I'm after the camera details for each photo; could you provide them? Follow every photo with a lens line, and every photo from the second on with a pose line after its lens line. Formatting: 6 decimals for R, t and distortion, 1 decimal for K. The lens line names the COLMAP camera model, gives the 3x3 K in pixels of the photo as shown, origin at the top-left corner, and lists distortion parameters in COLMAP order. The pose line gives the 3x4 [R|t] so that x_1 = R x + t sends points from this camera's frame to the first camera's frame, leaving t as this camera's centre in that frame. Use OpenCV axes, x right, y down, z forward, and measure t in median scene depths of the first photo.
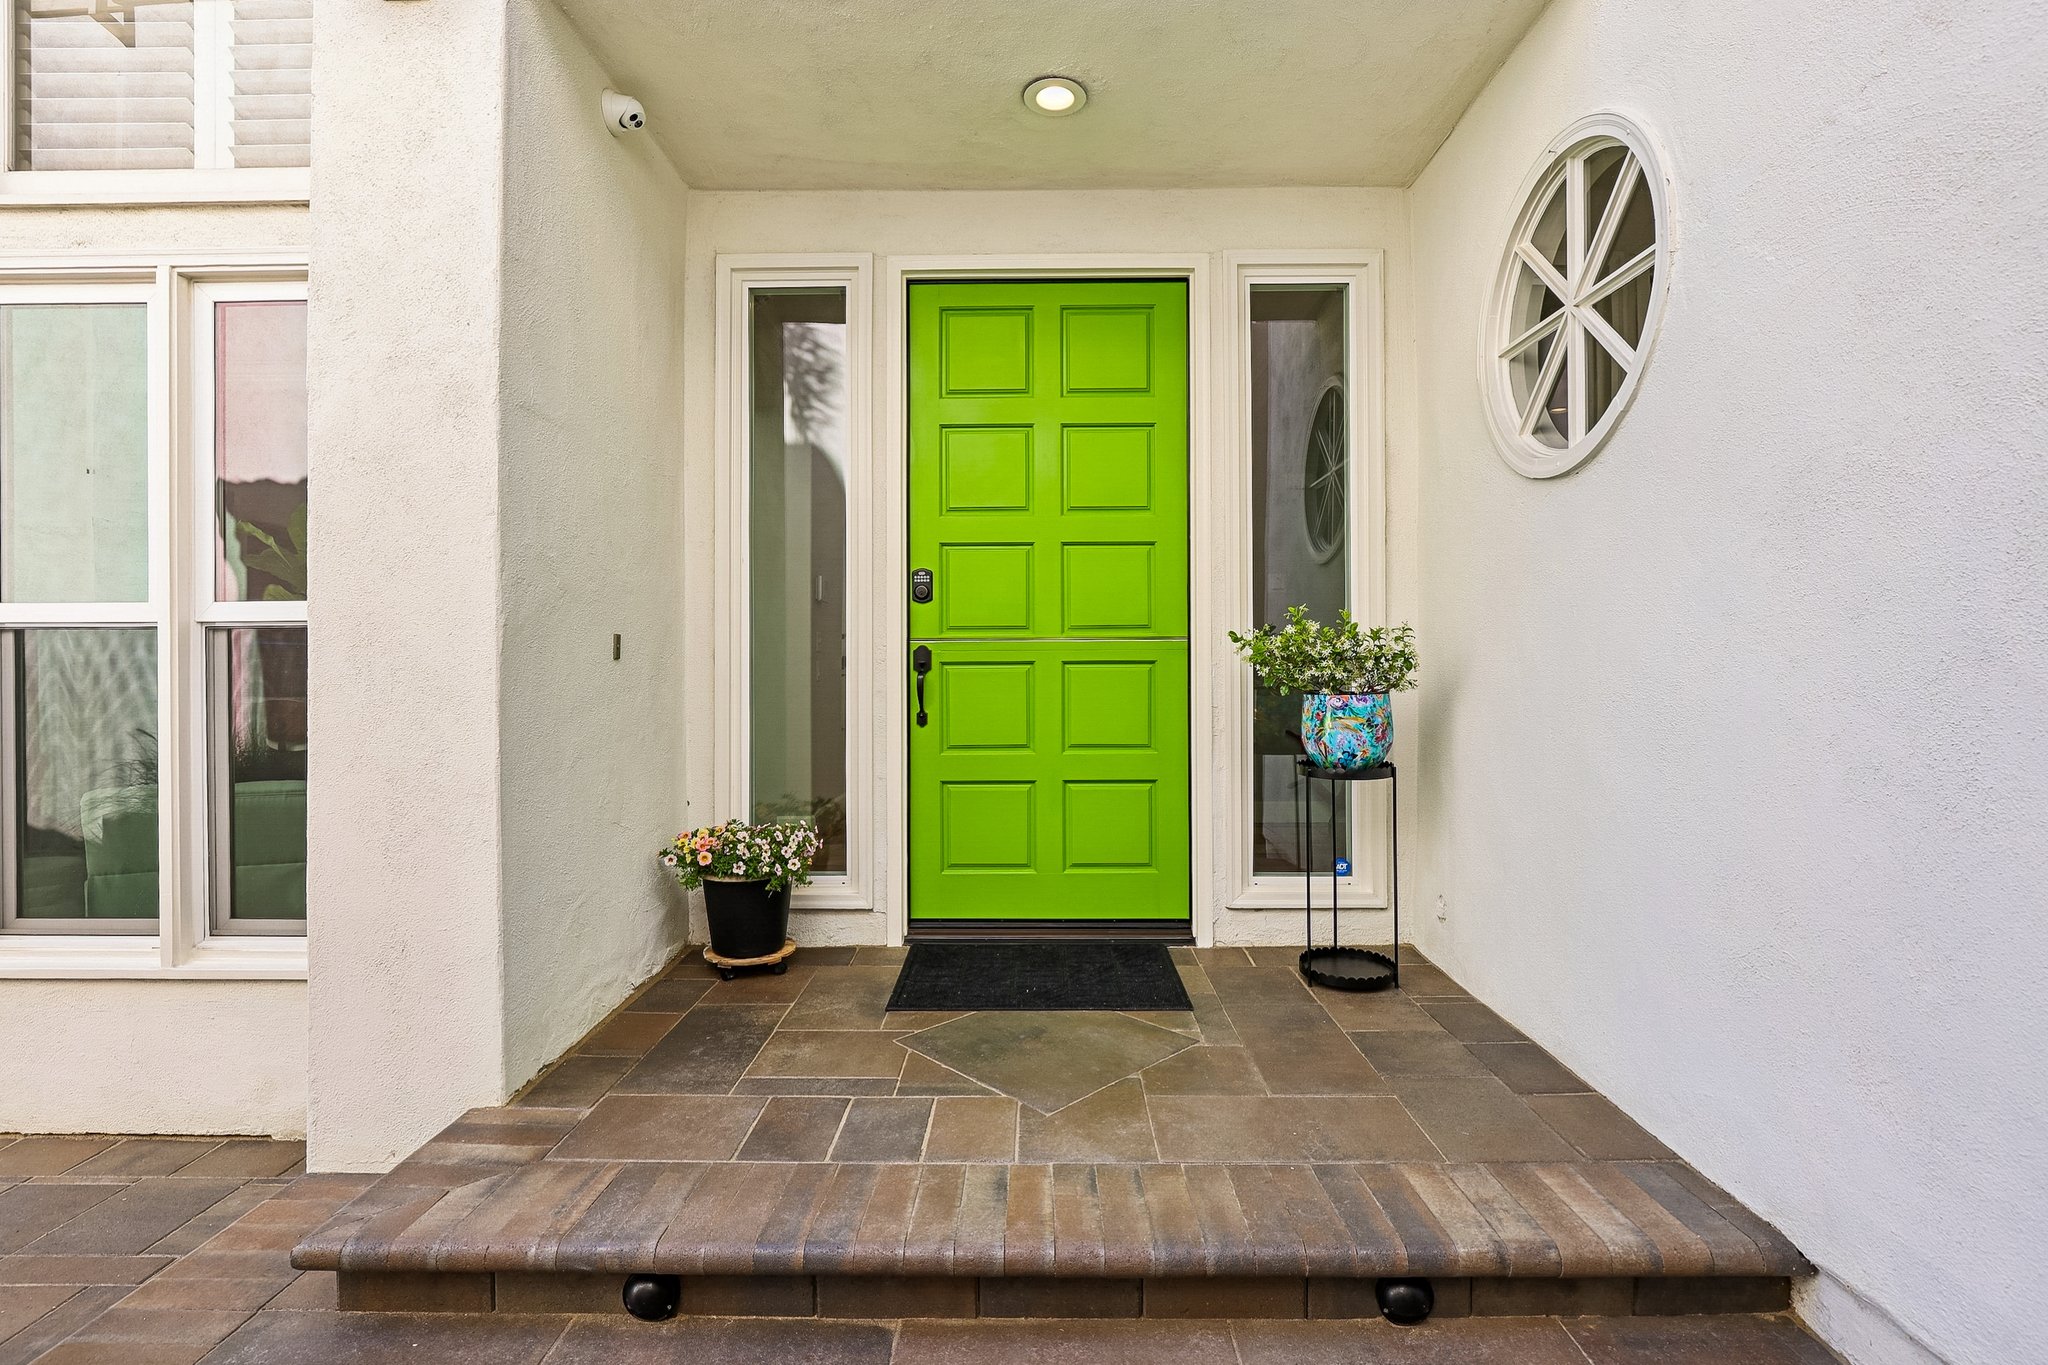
lens RADIAL K [[949.5, 0, 1021.3], [0, 949.5, 667.2], [0, 0, 1]] dist [-0.019595, 0.005376]
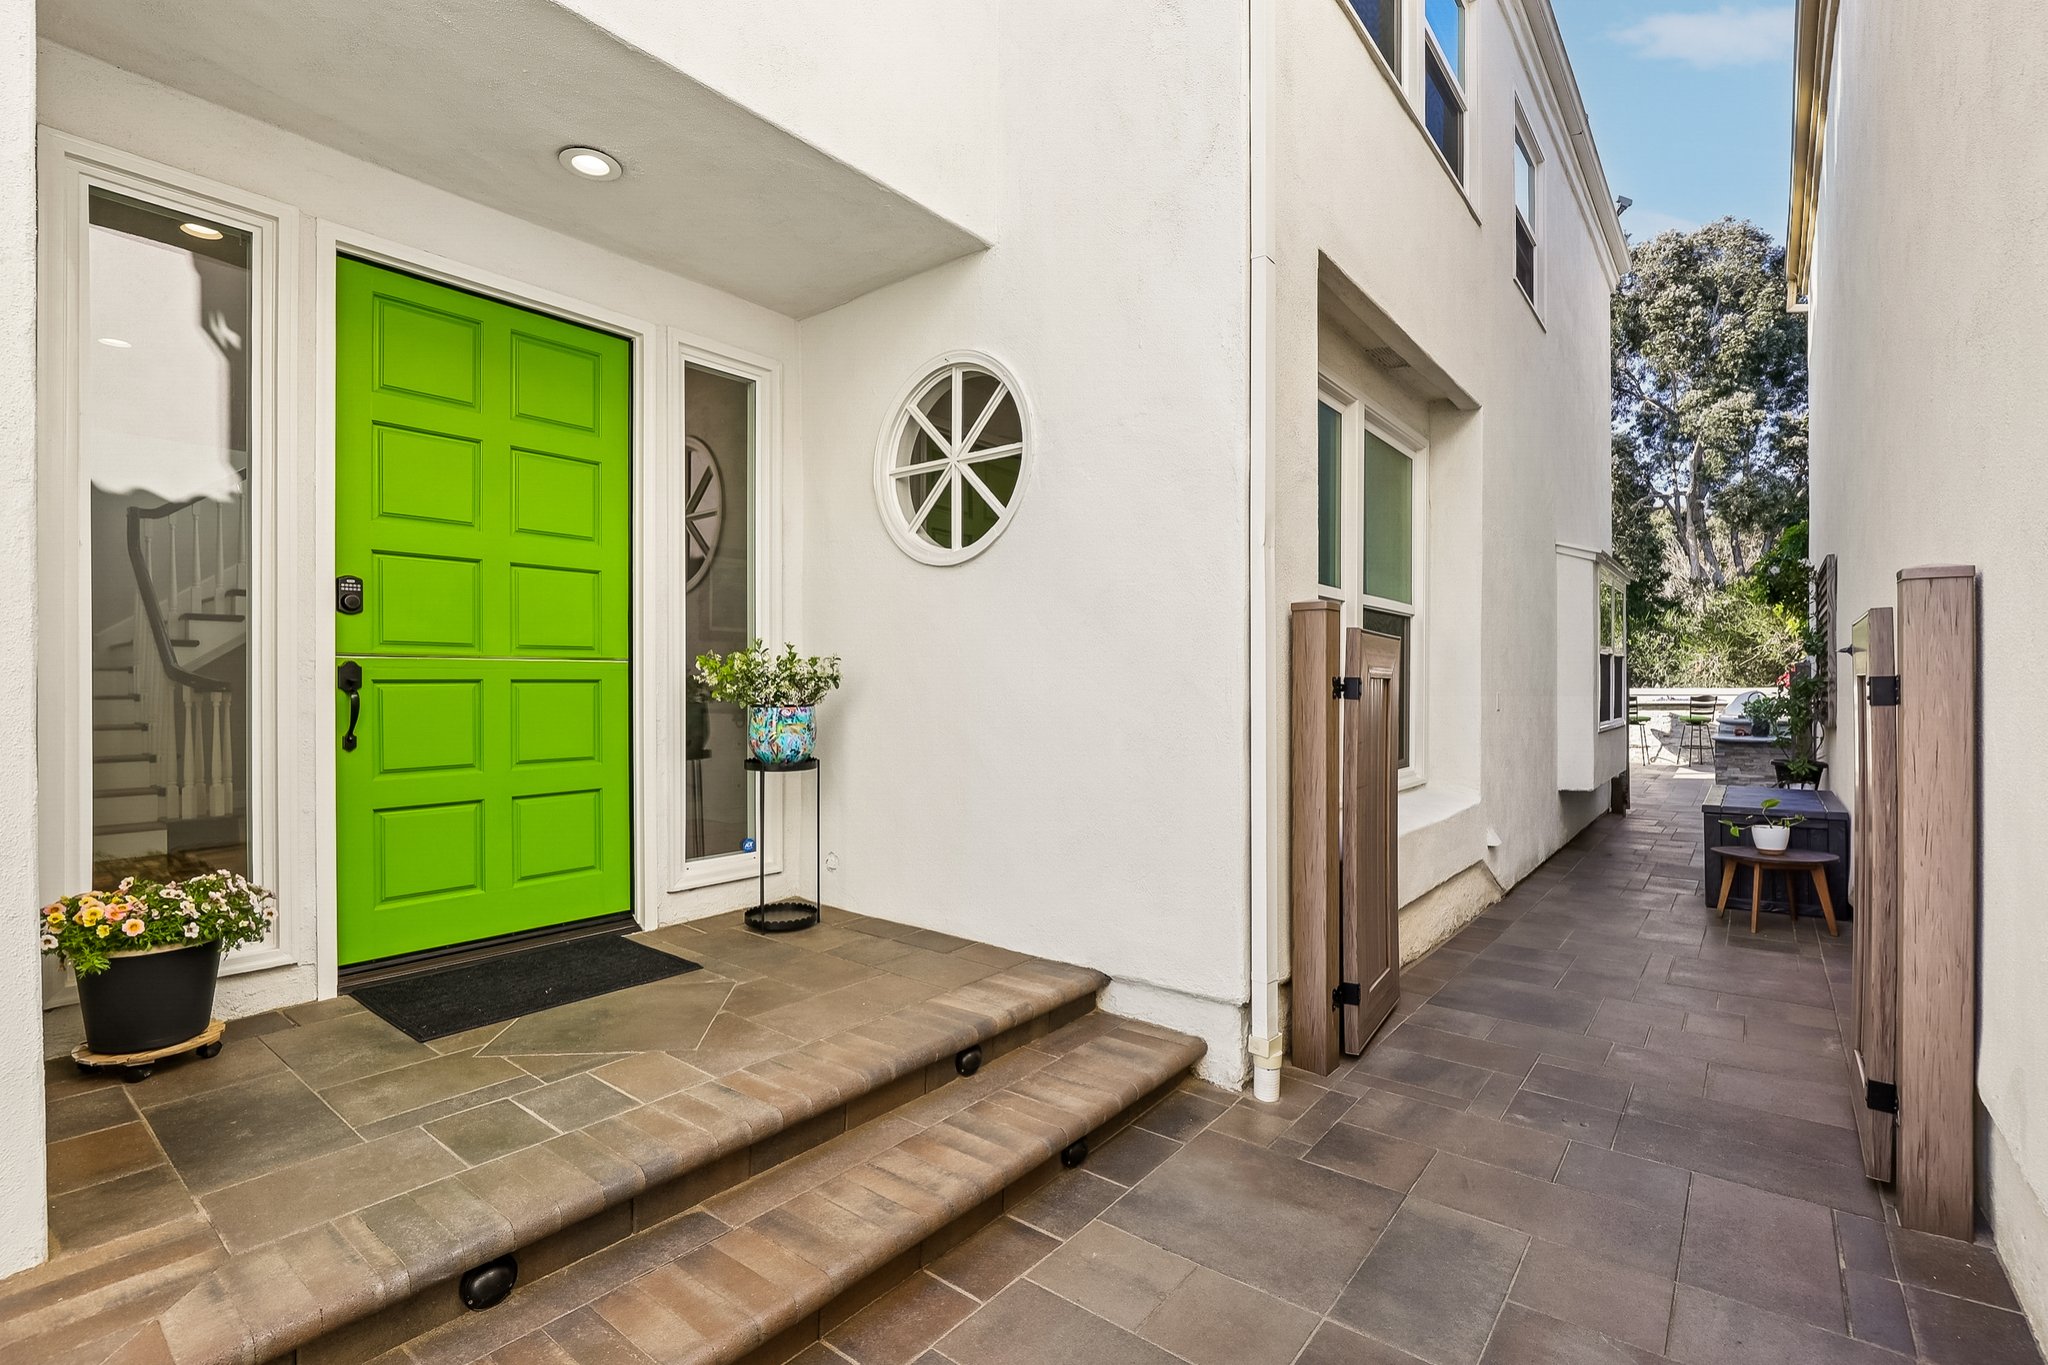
lens RADIAL K [[949.5, 0, 1029.6], [0, 949.5, 689.1], [0, 0, 1]] dist [-0.019595, 0.005376]
pose [[0.607520, -0.000473, 0.794304, -0.517998], [-0.002025, 0.999996, 0.002145, 0.000521], [-0.794302, -0.002912, 0.607516, -0.068898]]
